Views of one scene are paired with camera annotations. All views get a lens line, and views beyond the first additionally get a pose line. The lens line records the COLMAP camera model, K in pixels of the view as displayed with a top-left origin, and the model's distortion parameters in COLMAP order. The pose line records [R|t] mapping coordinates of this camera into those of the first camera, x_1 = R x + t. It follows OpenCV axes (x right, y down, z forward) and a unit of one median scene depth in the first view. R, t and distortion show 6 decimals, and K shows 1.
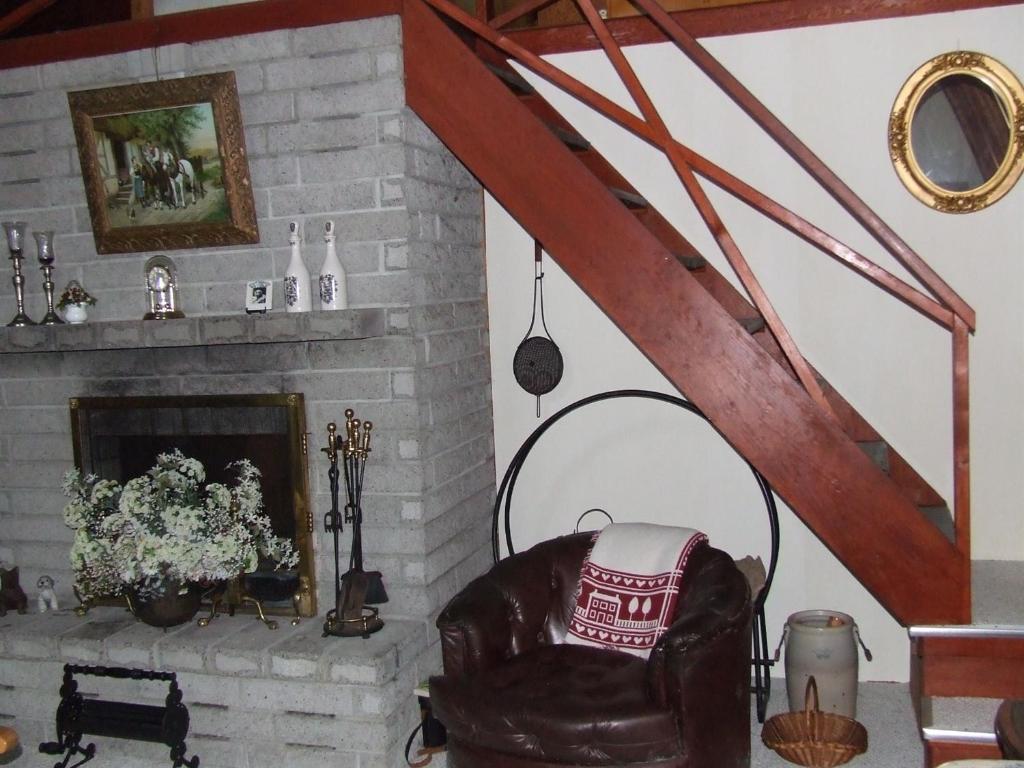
lens RADIAL K [[1132.7, 0, 512.0], [0, 1132.7, 384.0], [0, 0, 1]] dist [-0.087519, 0.080809]
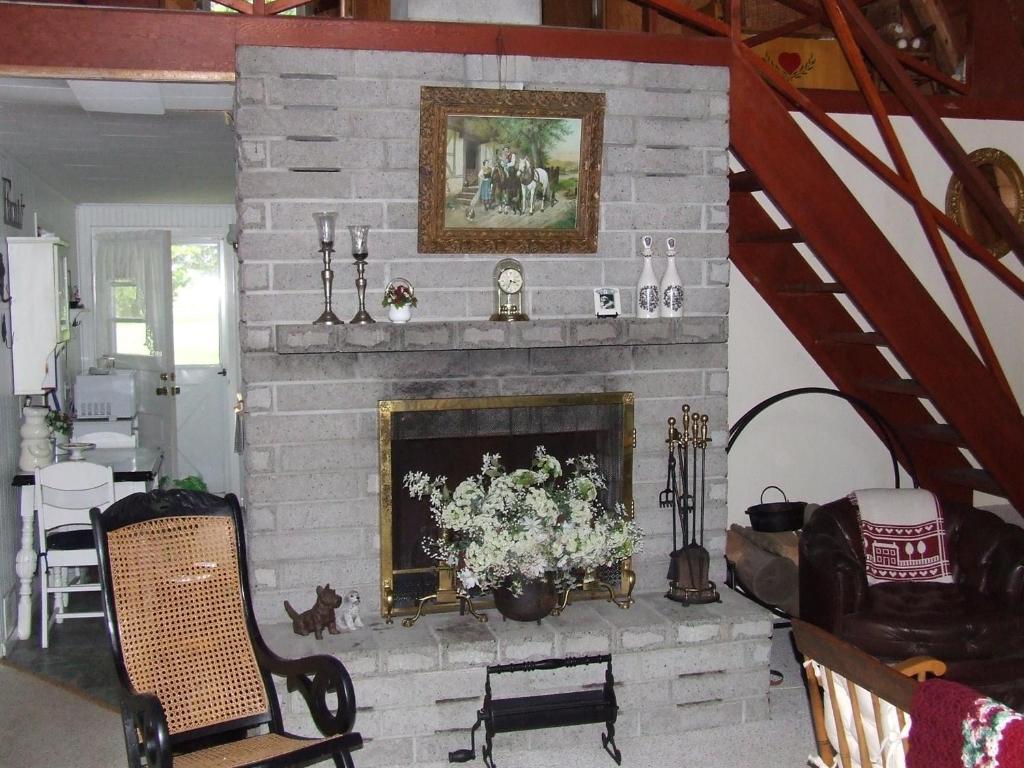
lens RADIAL K [[1132.7, 0, 512.0], [0, 1132.7, 384.0], [0, 0, 1]] dist [-0.087519, 0.080809]
pose [[0.839081, -0.004411, 0.543988, -0.885041], [0.016194, 0.999726, -0.016874, 0.017498], [-0.543765, 0.022968, 0.838923, 0.138229]]
